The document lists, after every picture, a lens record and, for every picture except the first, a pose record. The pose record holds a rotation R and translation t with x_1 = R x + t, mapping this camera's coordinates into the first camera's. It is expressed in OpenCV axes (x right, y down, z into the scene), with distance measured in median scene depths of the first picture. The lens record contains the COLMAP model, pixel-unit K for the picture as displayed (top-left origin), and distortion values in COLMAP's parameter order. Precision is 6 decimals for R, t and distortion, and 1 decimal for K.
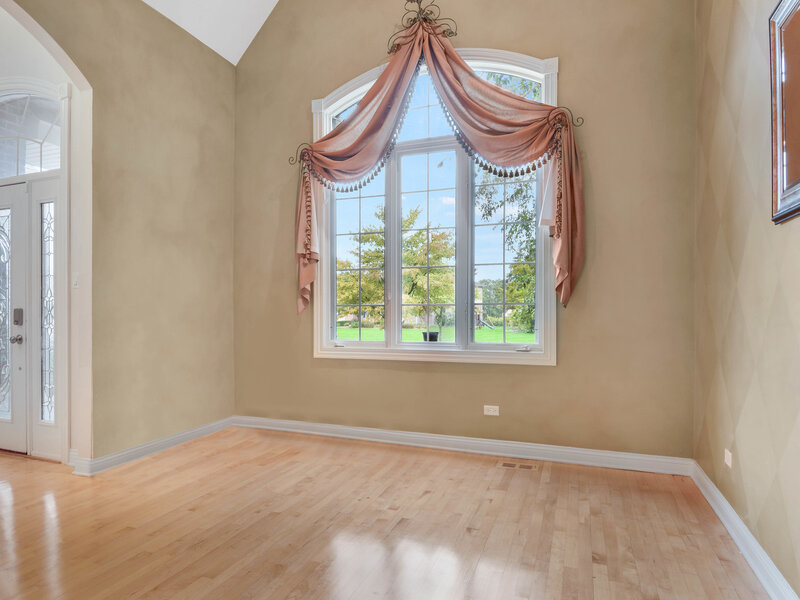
lens RADIAL K [[483.5, 0, 404.1], [0, 483.5, 298.7], [0, 0, 1]] dist [0.051248, -0.055604]
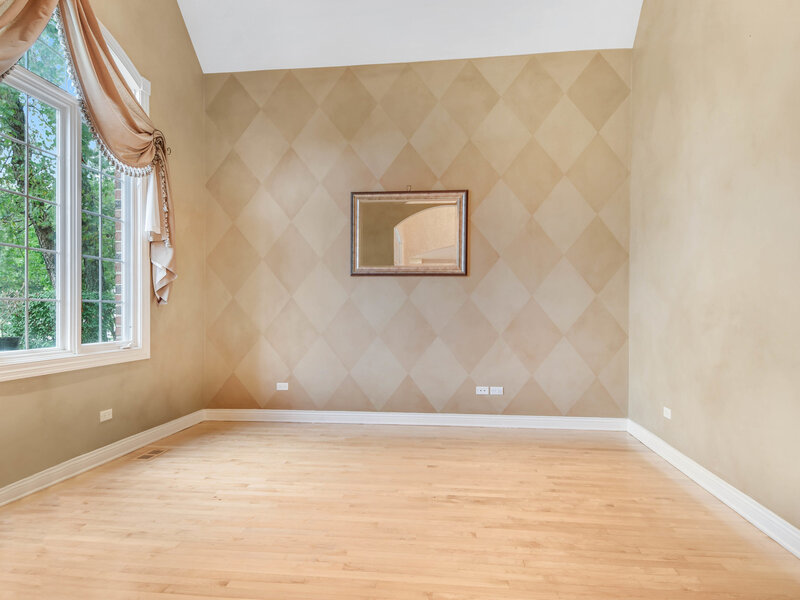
lens RADIAL K [[483.5, 0, 404.1], [0, 483.5, 298.7], [0, 0, 1]] dist [0.051248, -0.055604]
pose [[-0.237515, 0.025292, 0.971055, -0.920736], [-0.028249, 0.999058, -0.032931, 0.021531], [-0.970973, -0.035253, -0.236577, 0.705323]]
